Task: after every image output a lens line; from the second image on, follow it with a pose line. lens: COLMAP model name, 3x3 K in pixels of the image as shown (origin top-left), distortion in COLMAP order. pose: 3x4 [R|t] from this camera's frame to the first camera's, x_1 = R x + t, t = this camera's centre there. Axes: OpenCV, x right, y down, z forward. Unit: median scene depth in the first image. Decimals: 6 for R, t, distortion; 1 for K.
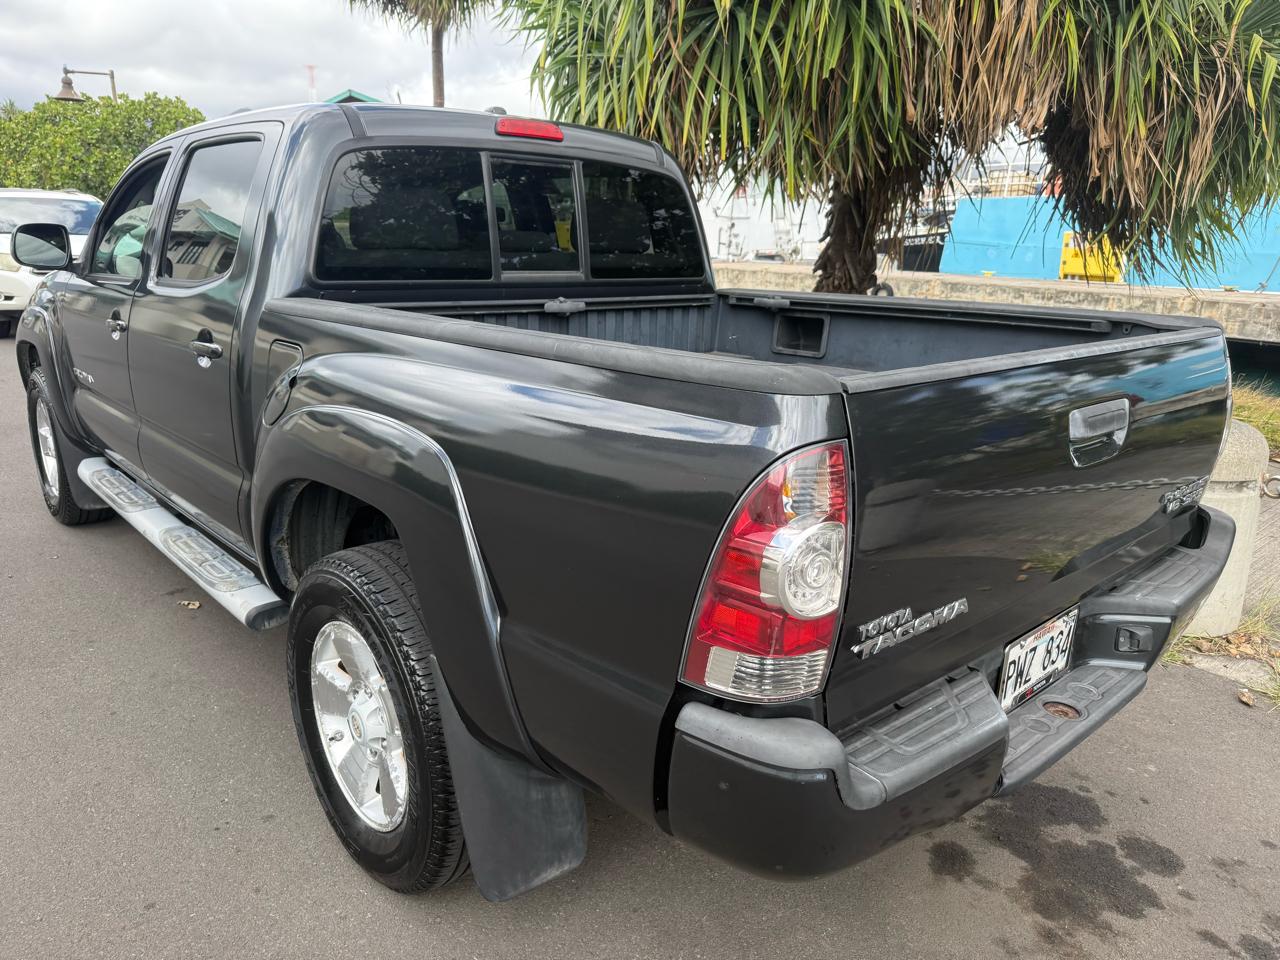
lens RADIAL K [[944.0, 0, 638.7], [0, 944.0, 481.0], [0, 0, 1]] dist [0.070548, -0.106635]
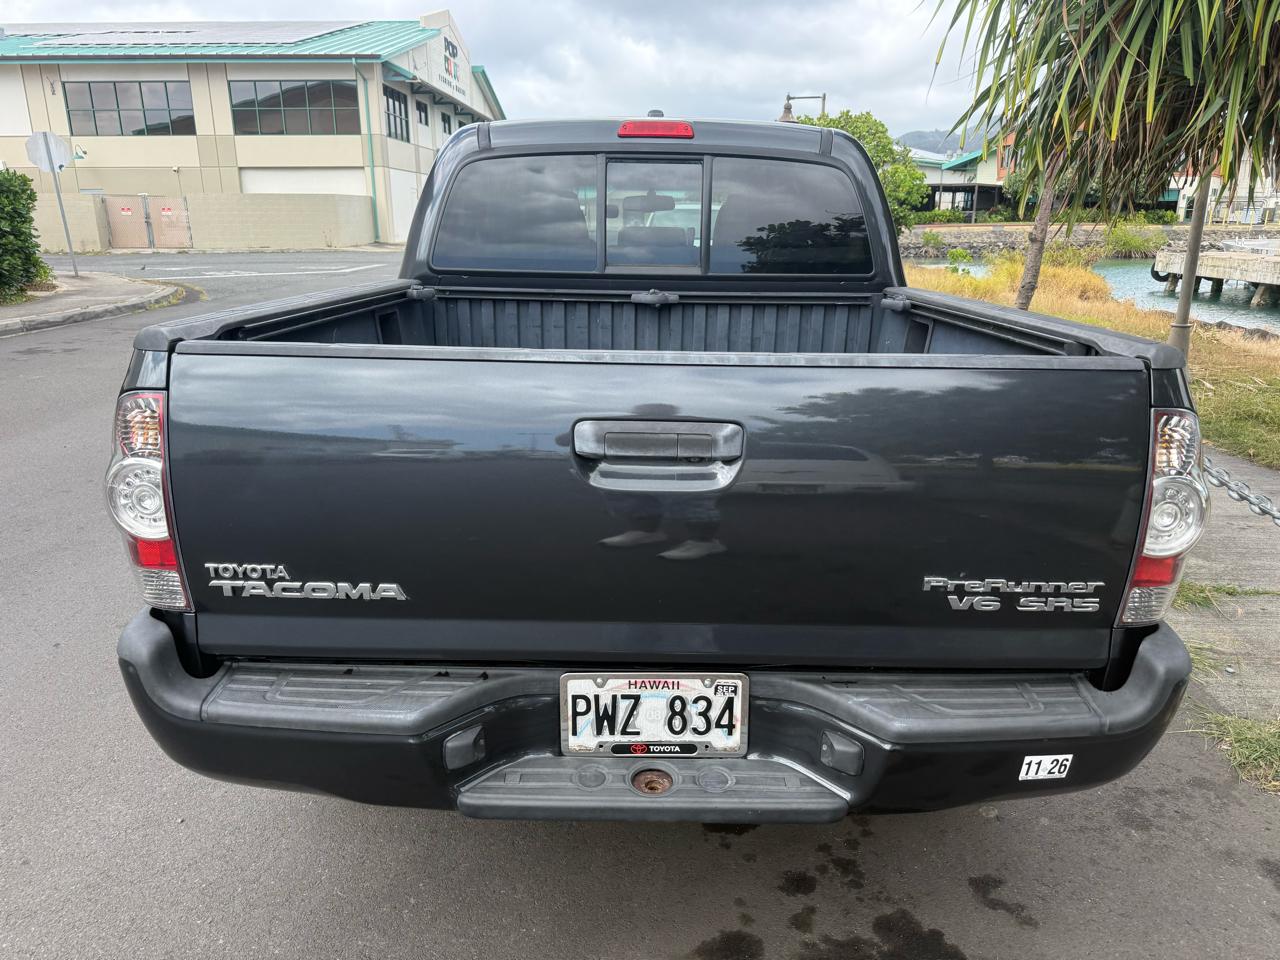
lens RADIAL K [[918.4, 0, 640.0], [0, 918.4, 480.0], [0, 0, 1]] dist [0.023847, -0.029256]
pose [[0.730757, 0.168713, -0.661461, 0.611240], [-0.164654, 0.983931, 0.069058, -0.054266], [0.662483, 0.058447, 0.746794, 0.244772]]
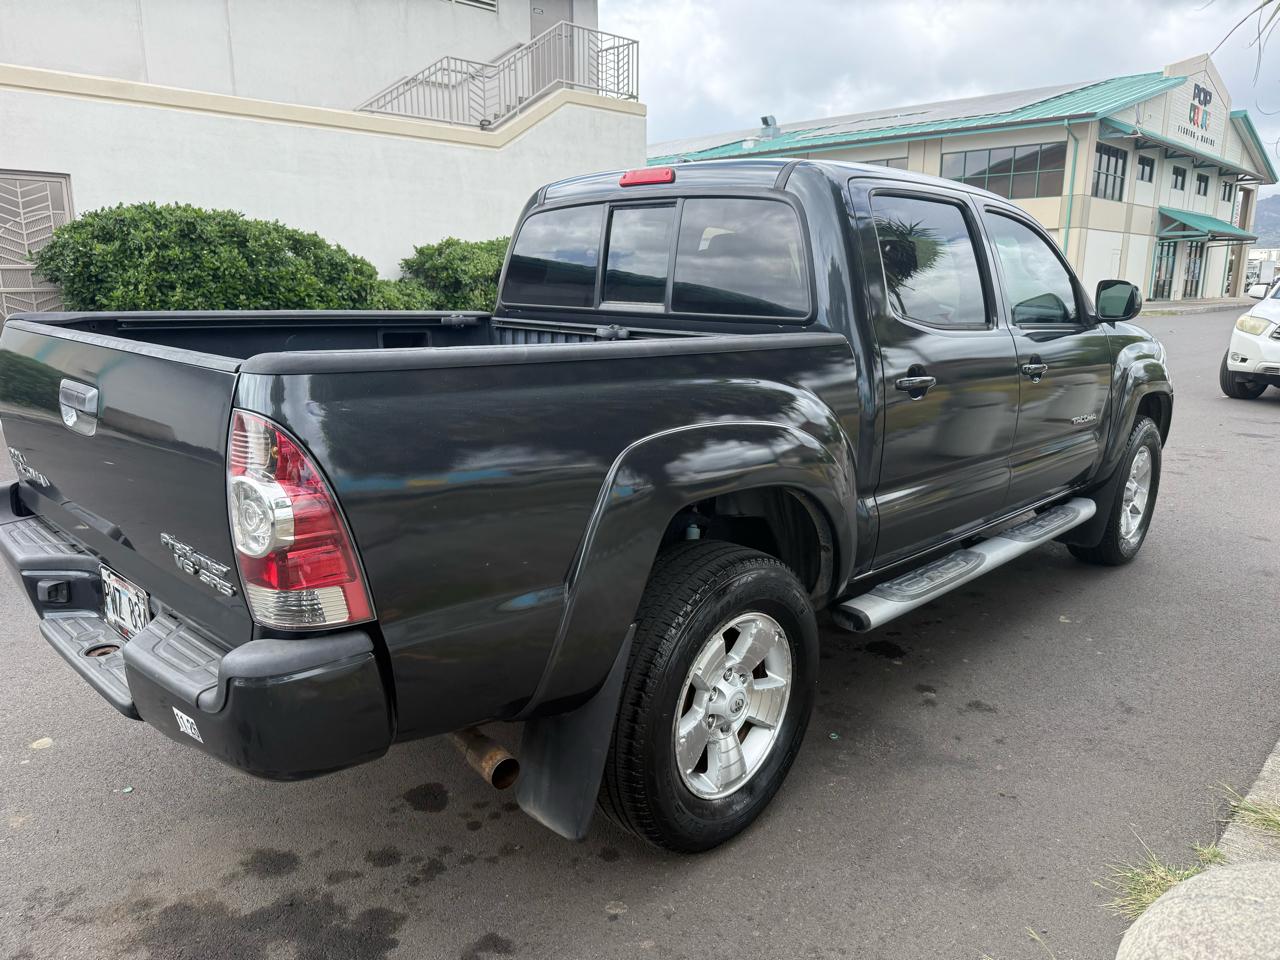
lens RADIAL K [[917.8, 0, 639.1], [0, 917.8, 492.8], [0, 0, 1]] dist [0.023318, -0.034056]
pose [[0.048195, 0.205687, -0.977430, 1.005735], [-0.264745, 0.946198, 0.186060, -0.216451], [0.963113, 0.249803, 0.100057, 0.968934]]
